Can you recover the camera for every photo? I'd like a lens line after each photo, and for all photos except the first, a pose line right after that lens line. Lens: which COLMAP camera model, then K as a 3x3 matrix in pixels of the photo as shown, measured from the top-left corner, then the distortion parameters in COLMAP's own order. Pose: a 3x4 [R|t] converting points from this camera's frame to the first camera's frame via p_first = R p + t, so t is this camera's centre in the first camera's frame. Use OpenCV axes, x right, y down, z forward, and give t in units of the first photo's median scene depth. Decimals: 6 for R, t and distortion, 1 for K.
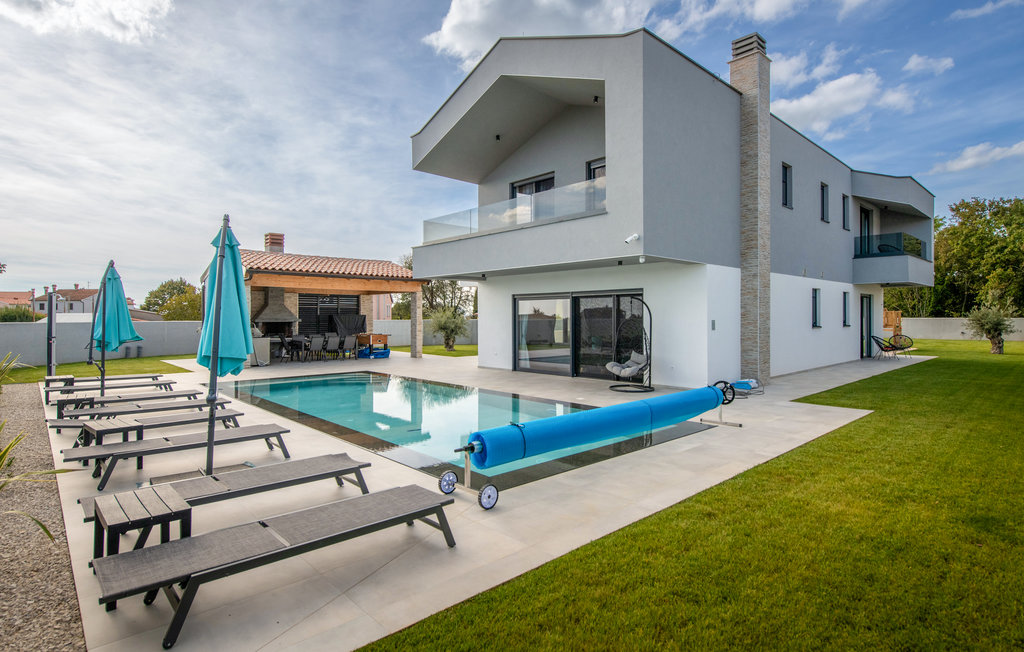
lens RADIAL K [[530.0, 0, 512.3], [0, 530.0, 322.1], [0, 0, 1]] dist [-0.002114, -0.001545]
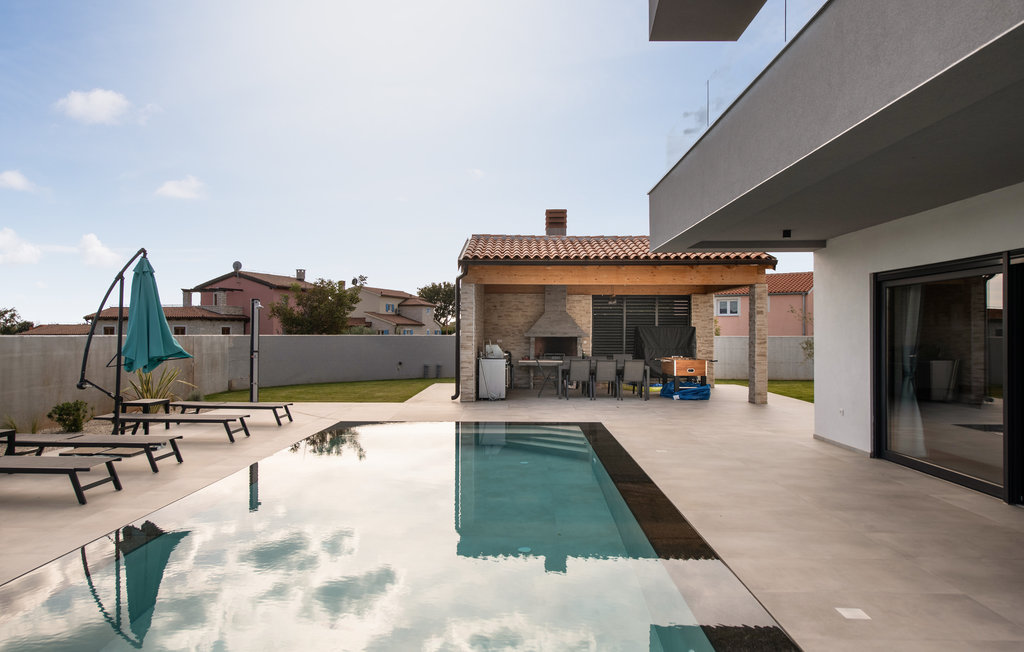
lens RADIAL K [[681.6, 0, 509.9], [0, 681.6, 327.3], [0, 0, 1]] dist [0.001136, 0.000466]
pose [[0.720815, -0.002571, -0.693122, 0.167512], [-0.009924, 0.999852, -0.014030, 0.000636], [0.693056, 0.016991, 0.720683, 0.418434]]
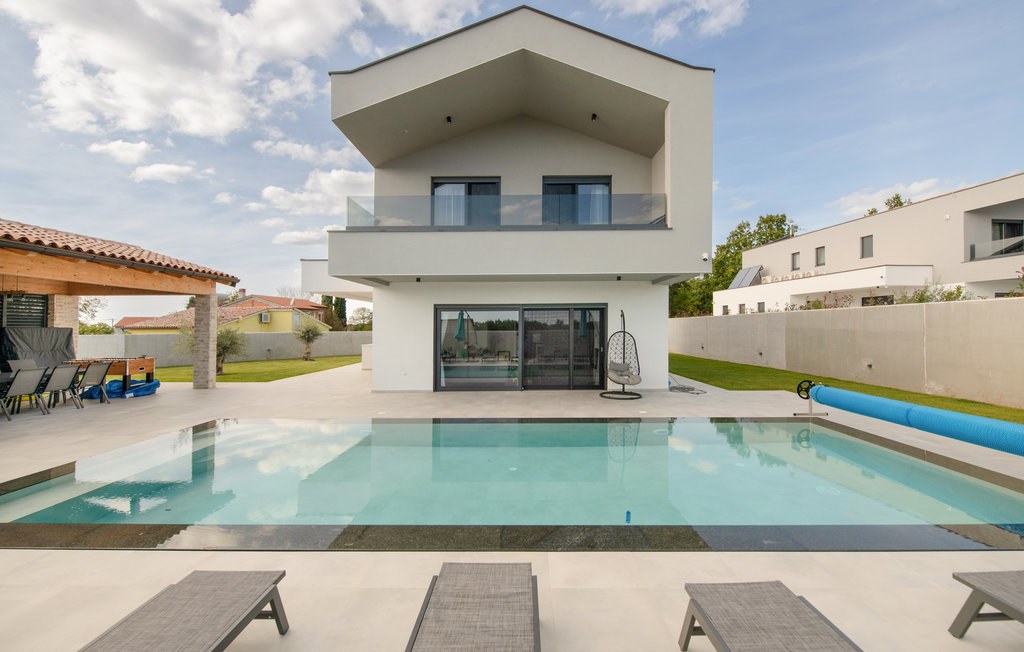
lens RADIAL K [[411.7, 0, 520.6], [0, 411.7, 325.3], [0, 0, 1]] dist [-0.001356, -0.000218]
pose [[0.676110, 0.001815, 0.736799, -0.404808], [0.010767, 0.999866, -0.012342, -0.007176], [-0.736722, 0.016278, 0.676000, 0.438295]]
